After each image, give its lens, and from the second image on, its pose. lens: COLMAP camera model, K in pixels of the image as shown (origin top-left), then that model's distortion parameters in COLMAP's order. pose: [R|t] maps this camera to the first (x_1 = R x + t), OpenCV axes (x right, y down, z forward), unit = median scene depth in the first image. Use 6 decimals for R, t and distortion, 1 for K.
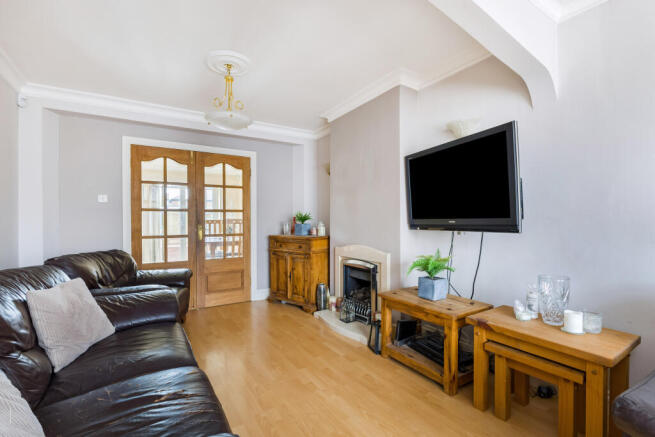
lens RADIAL K [[301.4, 0, 327.5], [0, 301.4, 219.9], [0, 0, 1]] dist [0.002139, 0.000892]
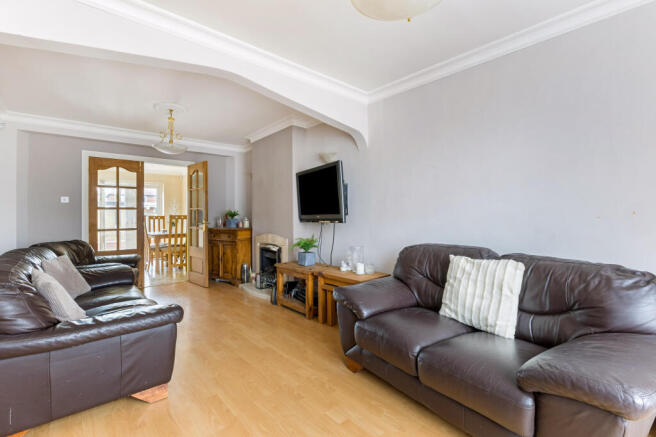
lens RADIAL K [[301.8, 0, 322.2], [0, 301.8, 209.6], [0, 0, 1]] dist [0.002139, 0.000892]
pose [[0.990085, -0.002556, 0.140450, 0.158076], [0.004875, 0.999857, -0.016174, -0.004373], [-0.140388, 0.016698, 0.989956, -0.449083]]
